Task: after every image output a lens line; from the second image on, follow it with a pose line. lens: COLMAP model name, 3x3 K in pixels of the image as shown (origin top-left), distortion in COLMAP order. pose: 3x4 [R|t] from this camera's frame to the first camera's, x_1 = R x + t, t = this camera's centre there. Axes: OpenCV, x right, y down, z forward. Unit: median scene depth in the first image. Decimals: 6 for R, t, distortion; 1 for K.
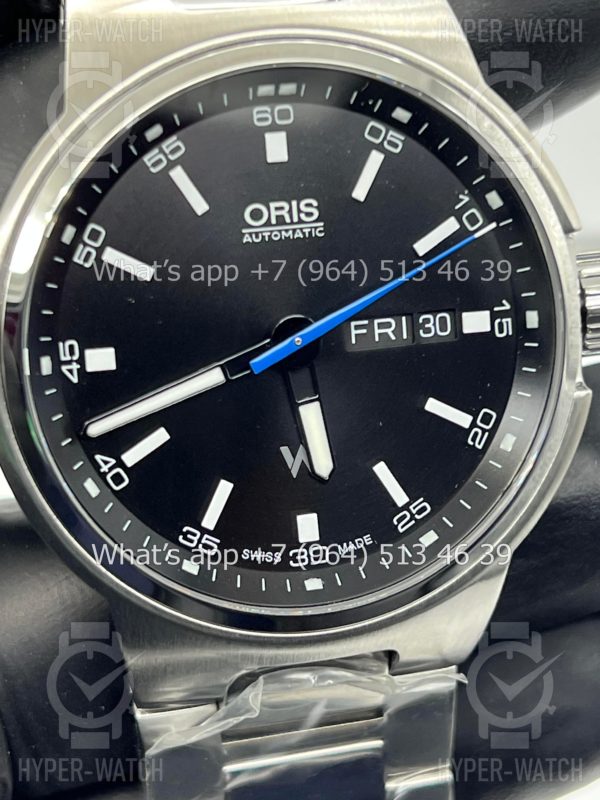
lens RADIAL K [[1840.6, 0, 301.6], [0, 1840.6, 398.2], [0, 0, 1]] dist [0.156993, 0.000000]
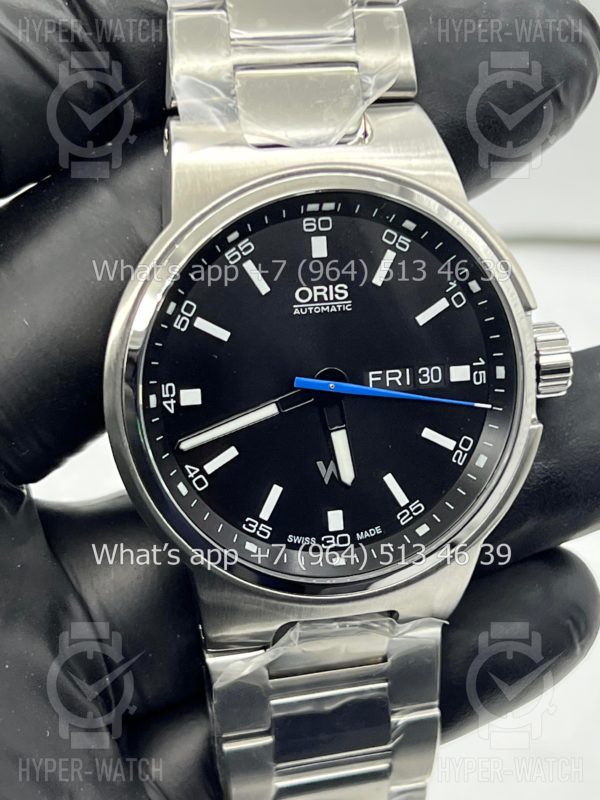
lens RADIAL K [[1840.6, 0, 302.2], [0, 1840.6, 382.2], [0, 0, 1]] dist [0.156993, 0.000000]
pose [[0.999735, 0.019389, 0.012415, -0.041200], [-0.019348, 0.999807, -0.003449, -0.028377], [-0.012480, 0.003208, 0.999917, -0.386200]]
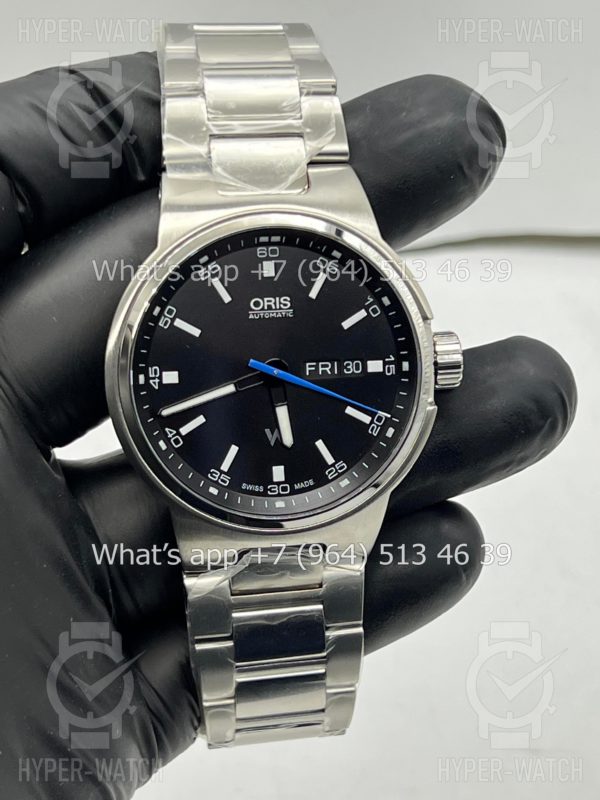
lens RADIAL K [[1840.6, 0, 316.6], [0, 1840.6, 372.5], [0, 0, 1]] dist [0.156993, 0.000000]
pose [[0.997858, 0.039694, -0.051994, 0.135147], [-0.042418, 0.997727, -0.052368, 0.065040], [0.049797, 0.054462, 0.997273, -0.855153]]
